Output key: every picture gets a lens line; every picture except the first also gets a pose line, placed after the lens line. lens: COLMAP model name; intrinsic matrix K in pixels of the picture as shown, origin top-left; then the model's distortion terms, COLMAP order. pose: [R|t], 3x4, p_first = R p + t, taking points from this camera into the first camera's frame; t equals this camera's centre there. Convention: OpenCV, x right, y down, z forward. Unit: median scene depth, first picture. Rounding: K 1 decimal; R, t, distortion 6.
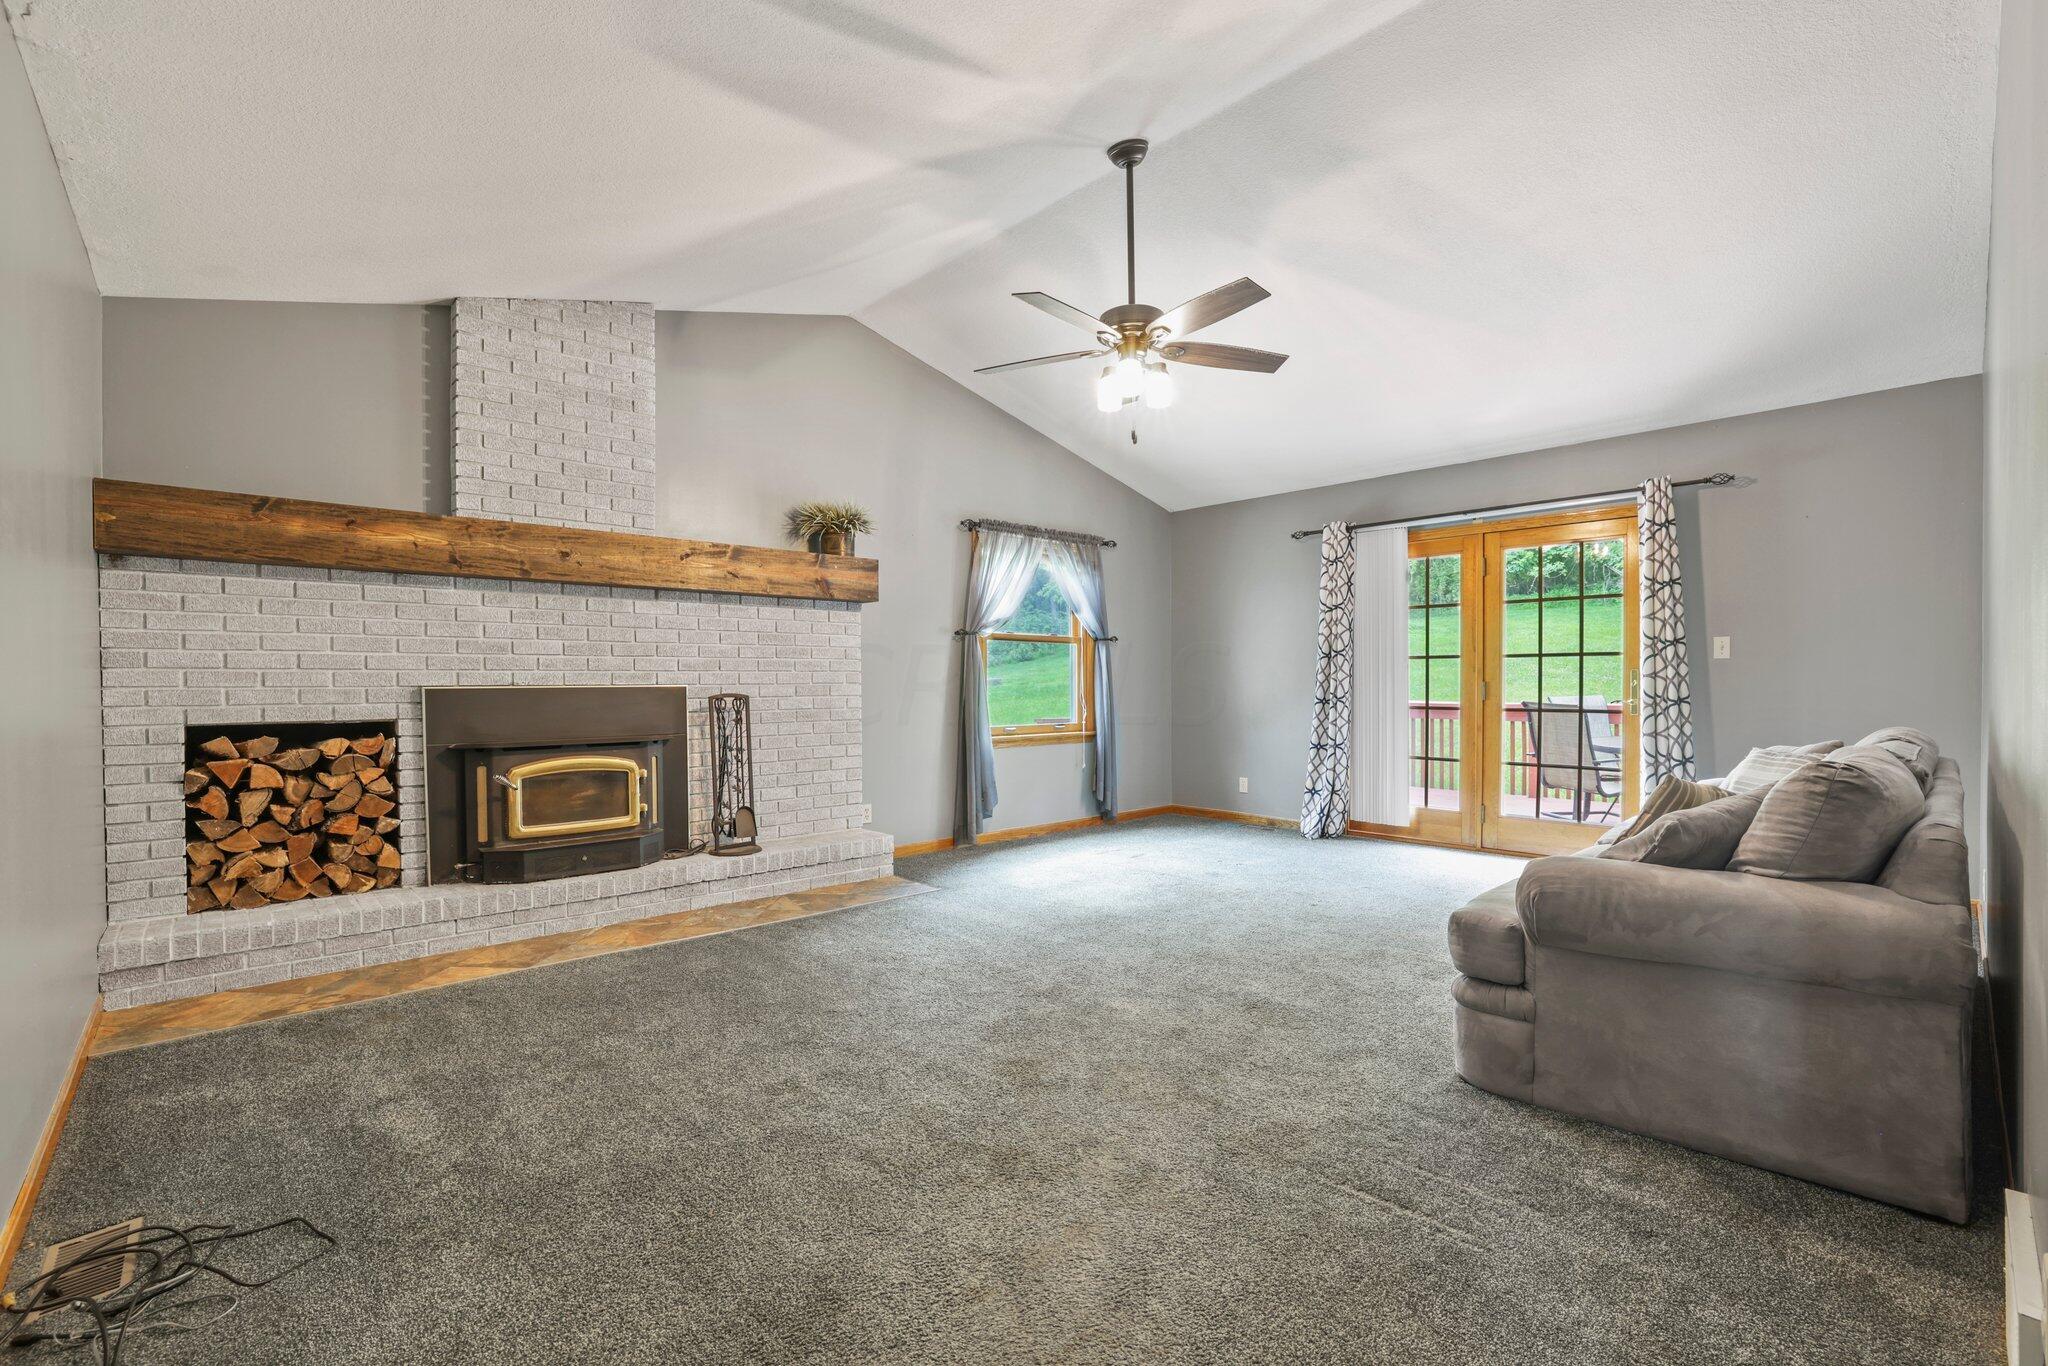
lens RADIAL K [[912.4, 0, 1029.9], [0, 912.4, 690.7], [0, 0, 1]] dist [-0.053166, 0.015294]
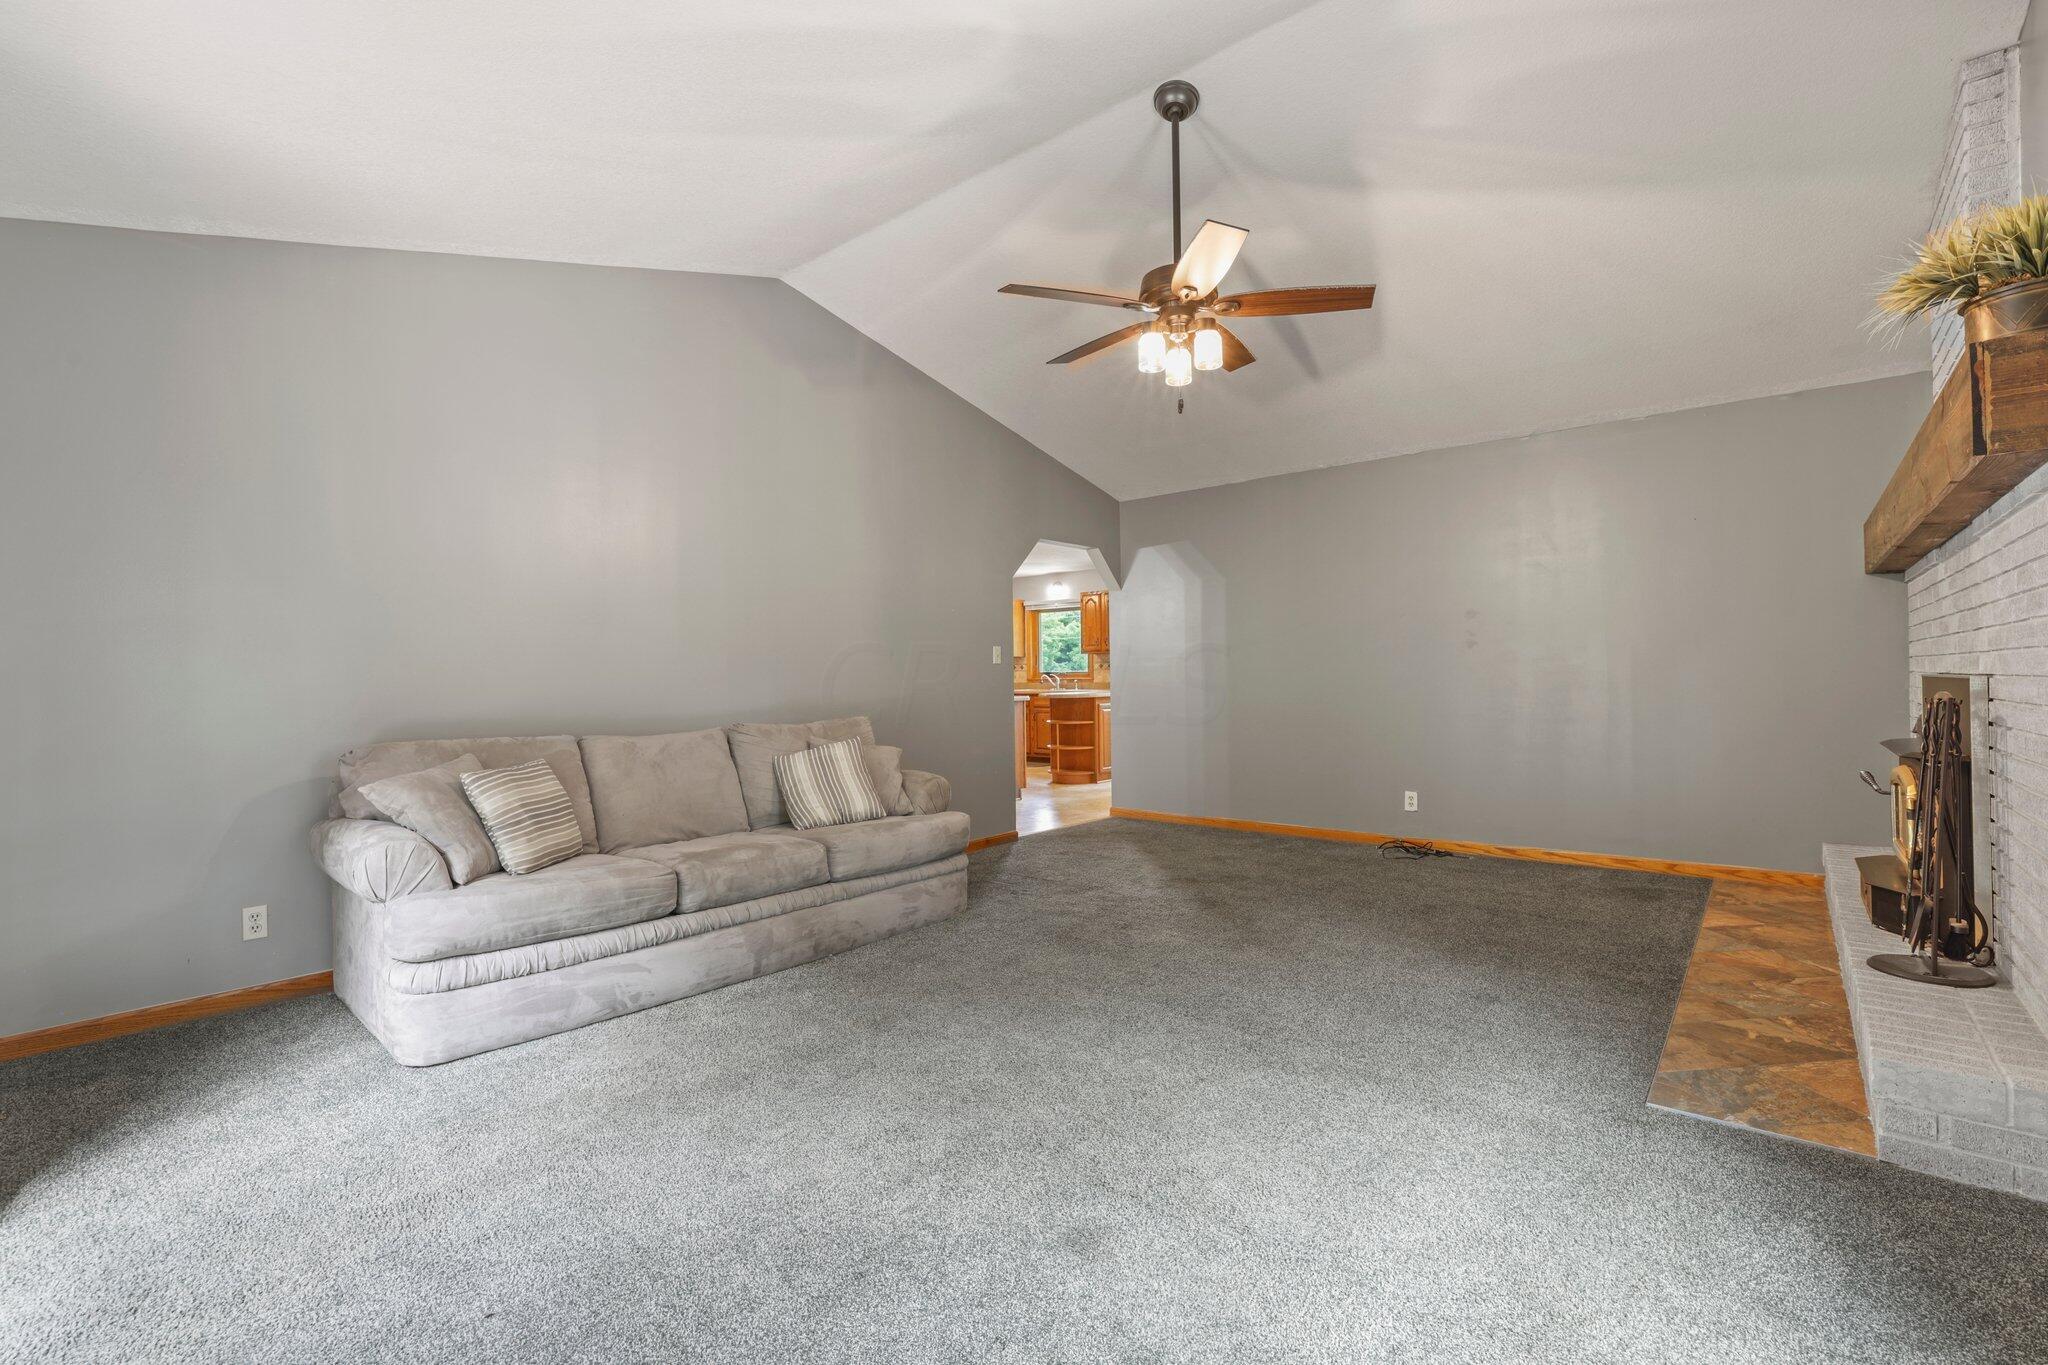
lens RADIAL K [[890.7, 0, 1024.0], [0, 890.7, 682.5], [0, 0, 1]] dist [-0.001312, 0.012834]
pose [[-0.994205, 0.018347, -0.105928, 0.299210], [0.016226, 0.999651, 0.020850, -0.025123], [0.106273, 0.019010, -0.994155, 1.527989]]
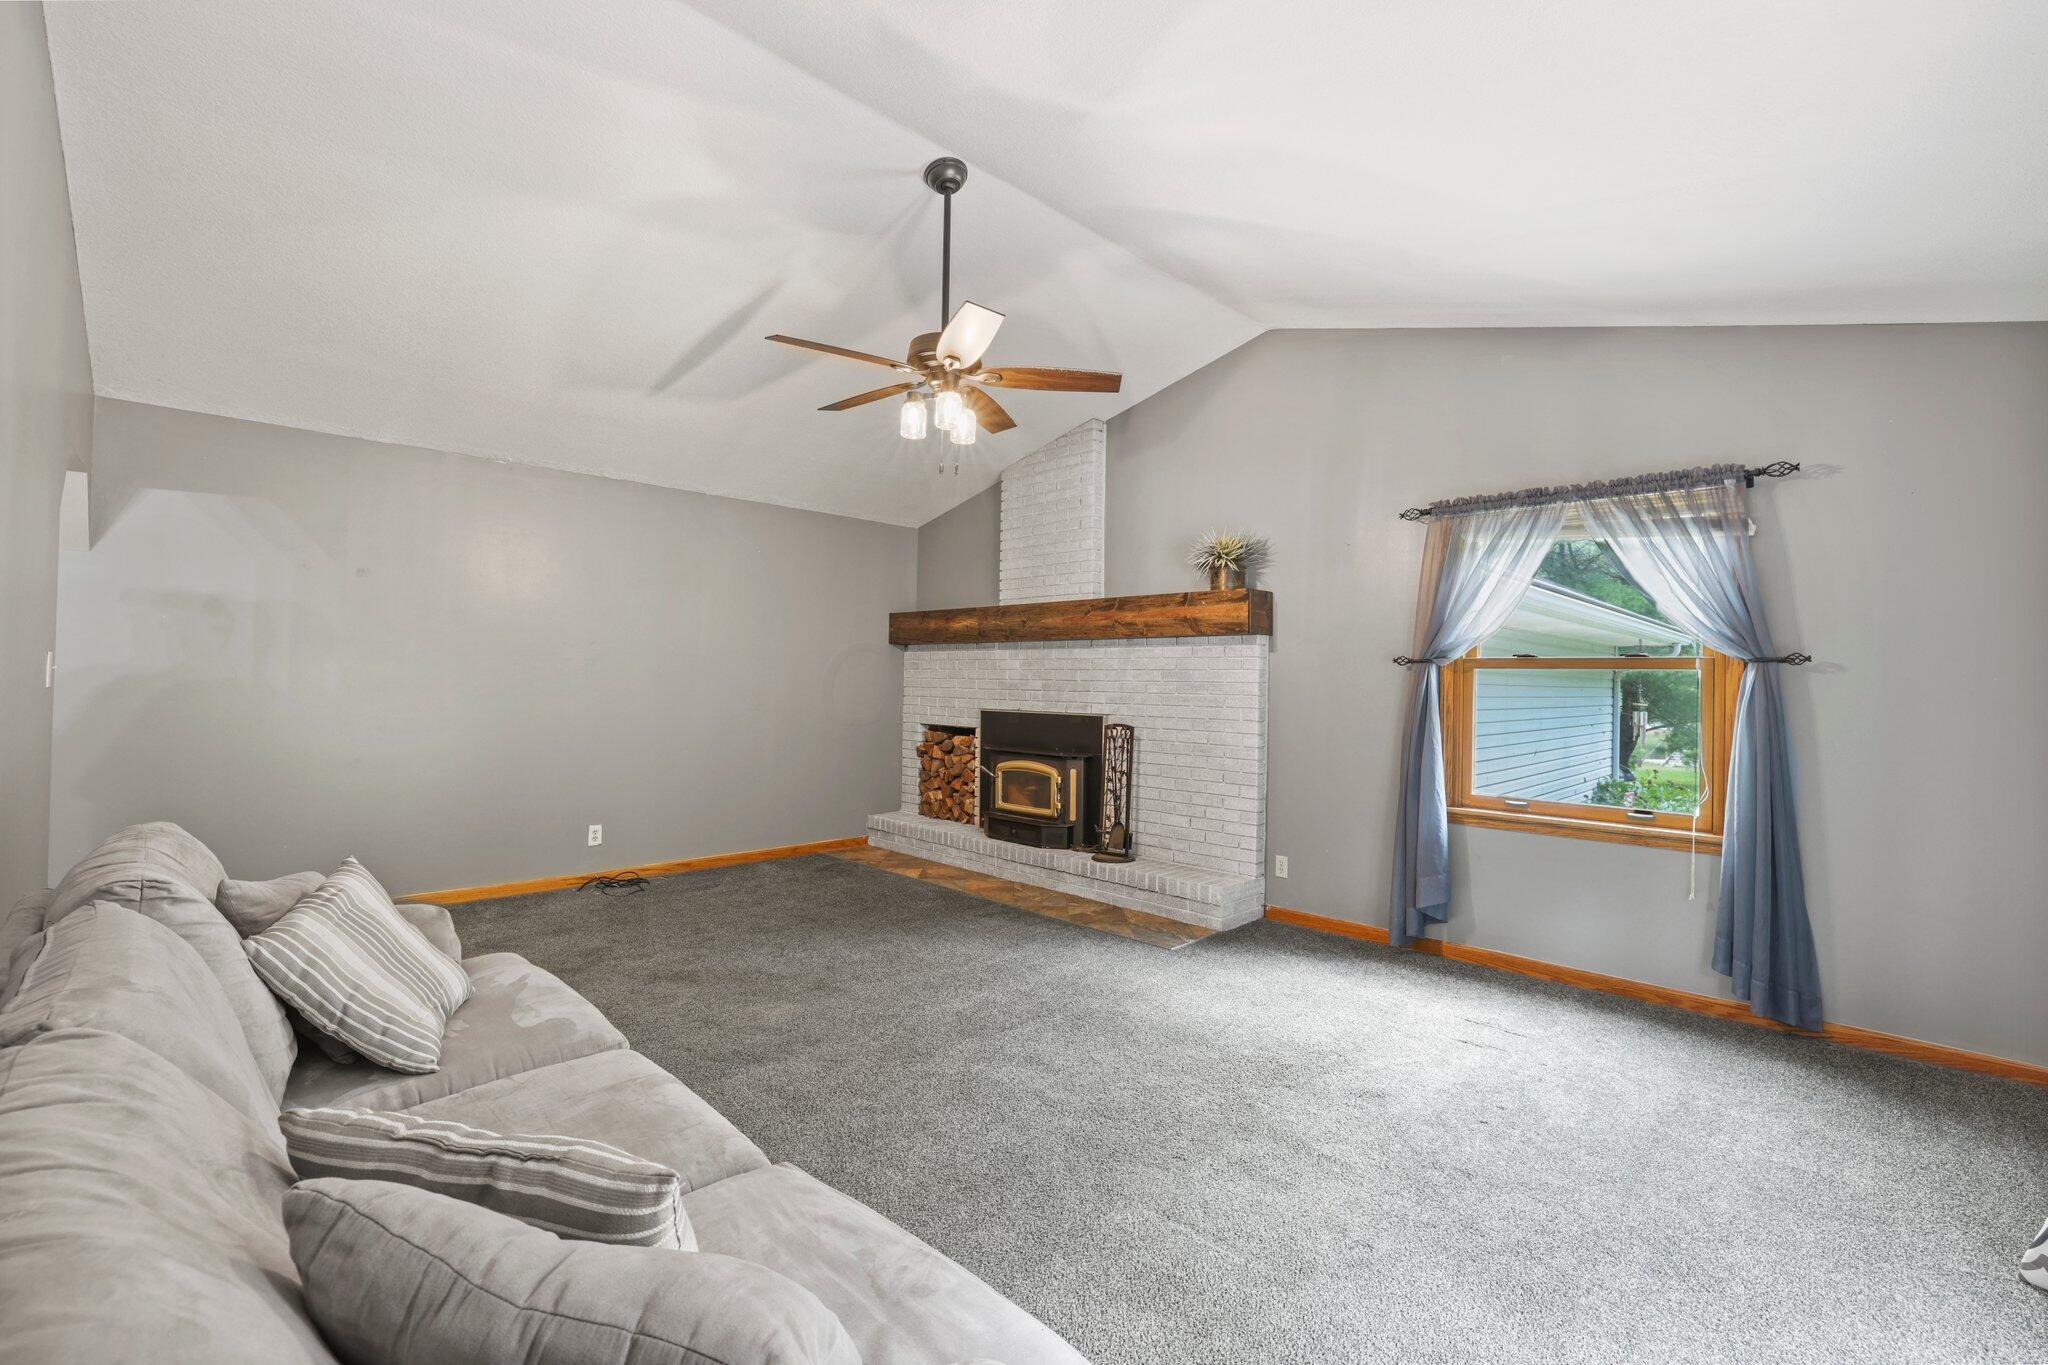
lens RADIAL K [[892.6, 0, 1028.2], [0, 892.6, 667.3], [0, 0, 1]] dist [-0.043959, 0.012175]
pose [[0.018023, -0.017402, -0.999686, 0.844488], [-0.031269, 0.999350, -0.017960, -0.046734], [0.999348, 0.031583, 0.017467, 0.883255]]
